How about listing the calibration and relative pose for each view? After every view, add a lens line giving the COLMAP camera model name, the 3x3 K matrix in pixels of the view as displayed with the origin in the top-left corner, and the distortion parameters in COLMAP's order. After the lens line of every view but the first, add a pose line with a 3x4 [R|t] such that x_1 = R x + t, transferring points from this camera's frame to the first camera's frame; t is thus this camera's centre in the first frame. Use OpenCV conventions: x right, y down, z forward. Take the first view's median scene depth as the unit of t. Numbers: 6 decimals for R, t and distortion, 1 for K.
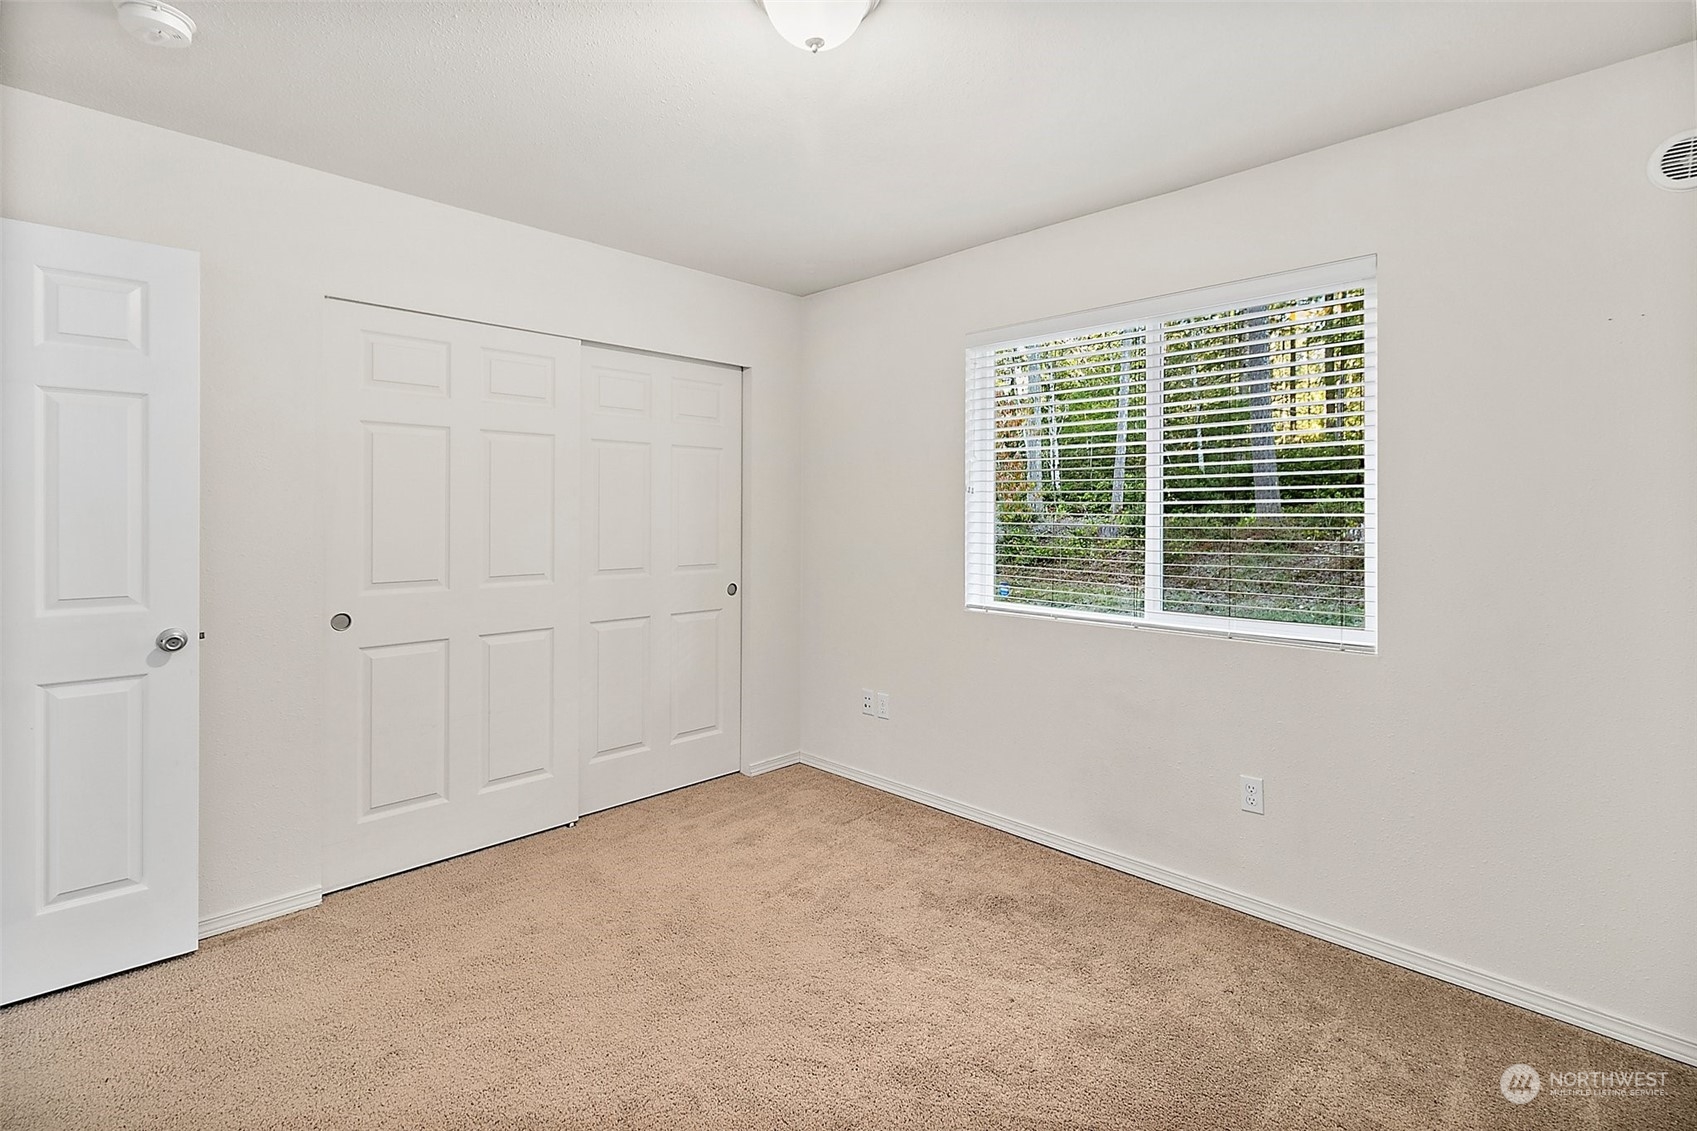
lens RADIAL K [[801.9, 0, 883.9], [0, 801.9, 517.0], [0, 0, 1]] dist [0.001809, 0.000126]
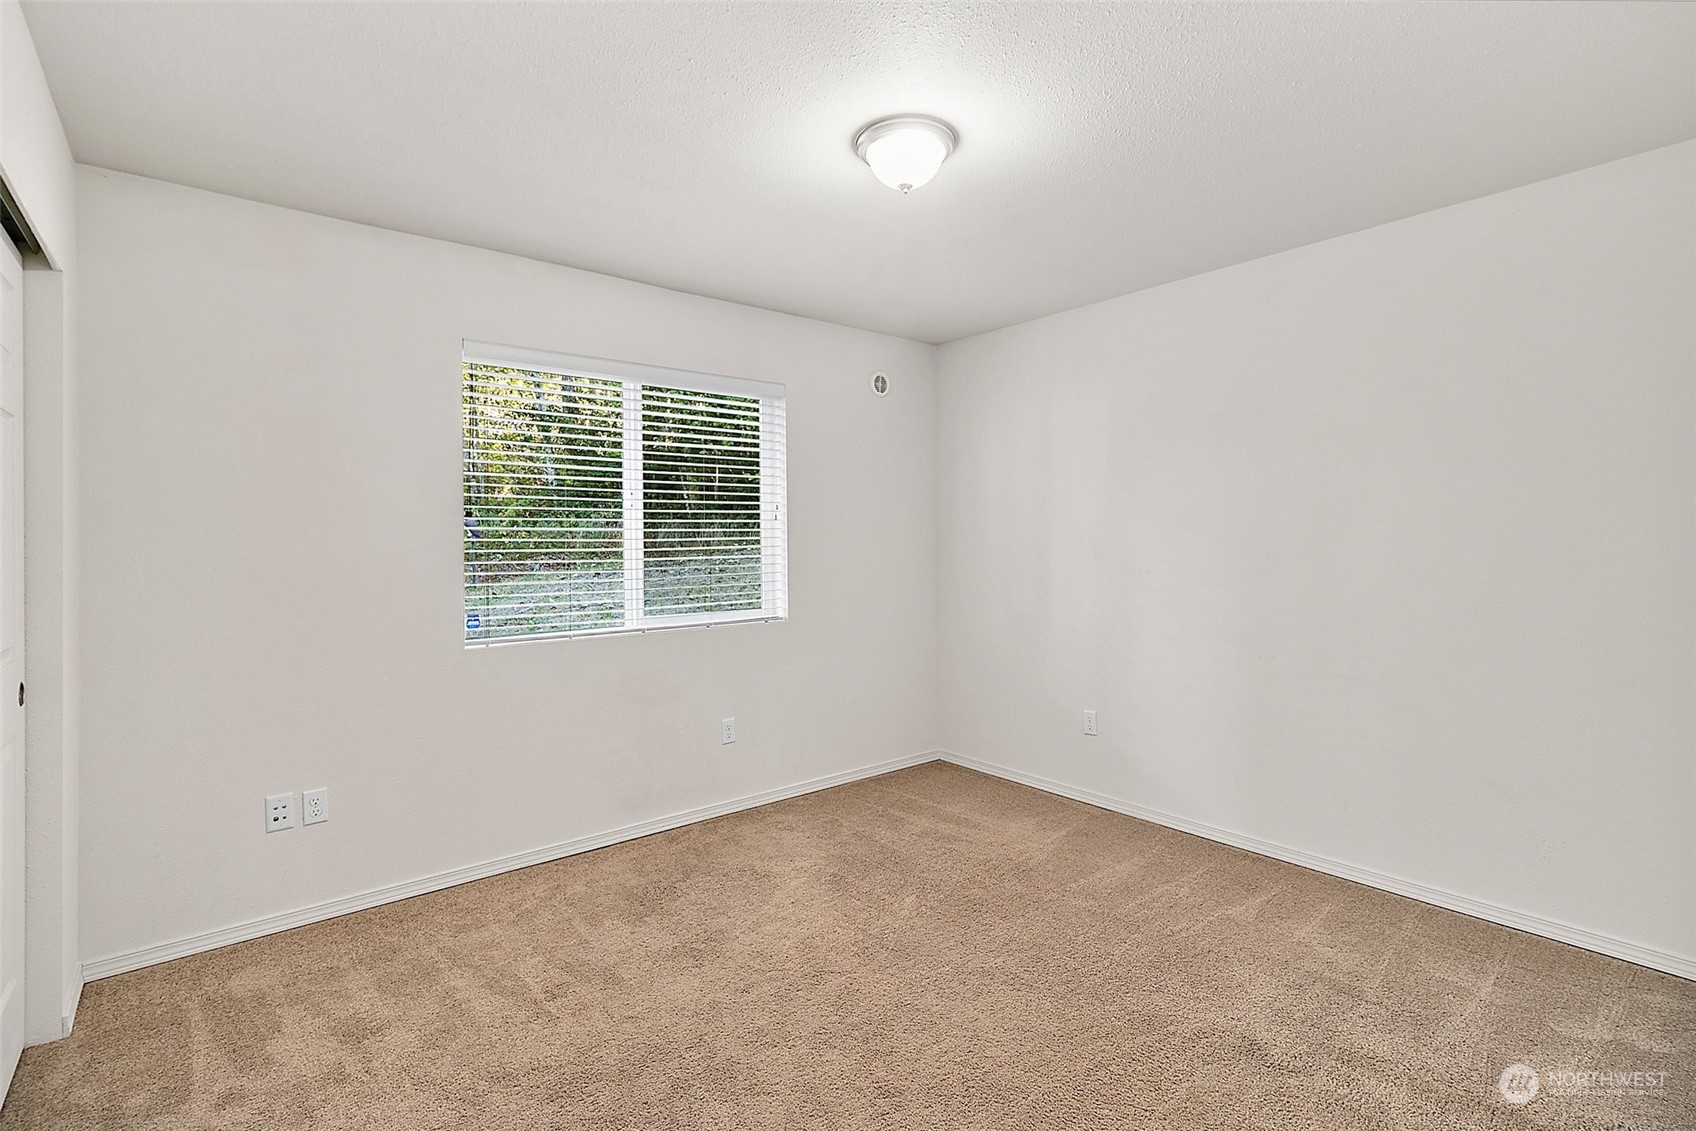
lens RADIAL K [[768.9, 0, 836.2], [0, 768.9, 537.1], [0, 0, 1]] dist [-0.000382, 0.000045]
pose [[0.131061, 0.000758, 0.991374, -0.985535], [0.014319, 0.999894, -0.002657, 0.000753], [-0.991271, 0.014544, 0.131036, 0.682486]]
